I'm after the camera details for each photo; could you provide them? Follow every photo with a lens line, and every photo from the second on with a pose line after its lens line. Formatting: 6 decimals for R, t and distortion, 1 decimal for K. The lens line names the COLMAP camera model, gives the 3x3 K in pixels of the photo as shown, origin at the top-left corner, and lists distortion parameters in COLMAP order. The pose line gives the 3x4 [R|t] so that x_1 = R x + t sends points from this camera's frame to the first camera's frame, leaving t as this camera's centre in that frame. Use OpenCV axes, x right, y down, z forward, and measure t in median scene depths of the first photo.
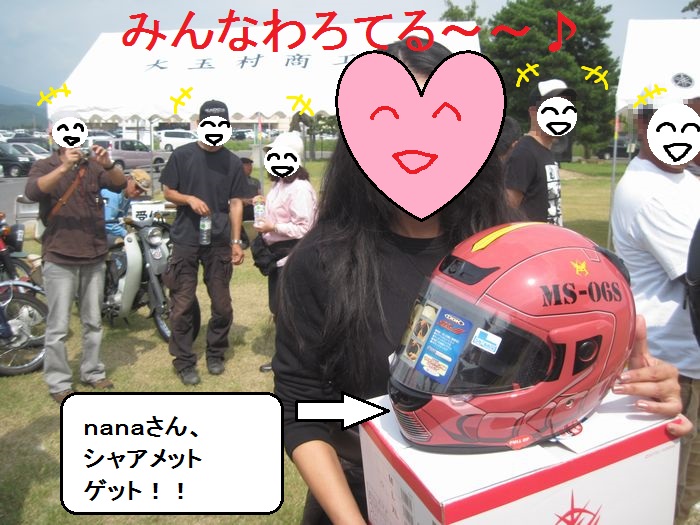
lens RADIAL K [[712.3, 0, 350.0], [0, 712.3, 262.5], [0, 0, 1]] dist [-0.101318, 0.016659]
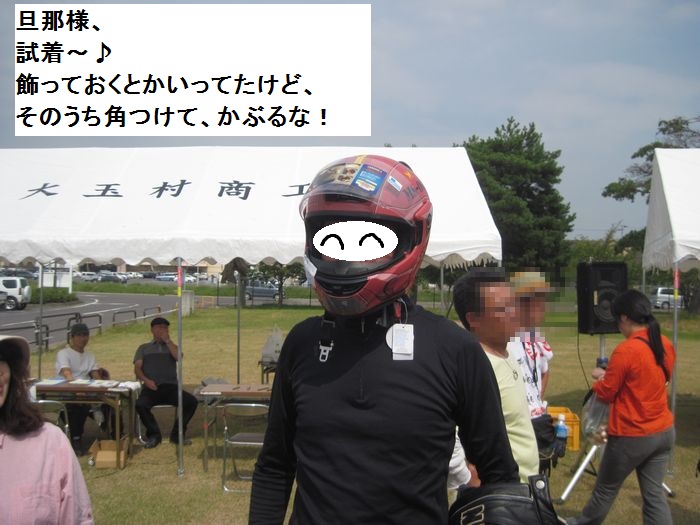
lens RADIAL K [[712.3, 0, 350.0], [0, 712.3, 262.5], [0, 0, 1]] dist [-0.101318, 0.016659]
pose [[0.994971, 0.016155, 0.098854, -0.010143], [0.003939, 0.979835, -0.199771, -0.023144], [-0.100088, 0.199155, 0.974843, 0.104012]]
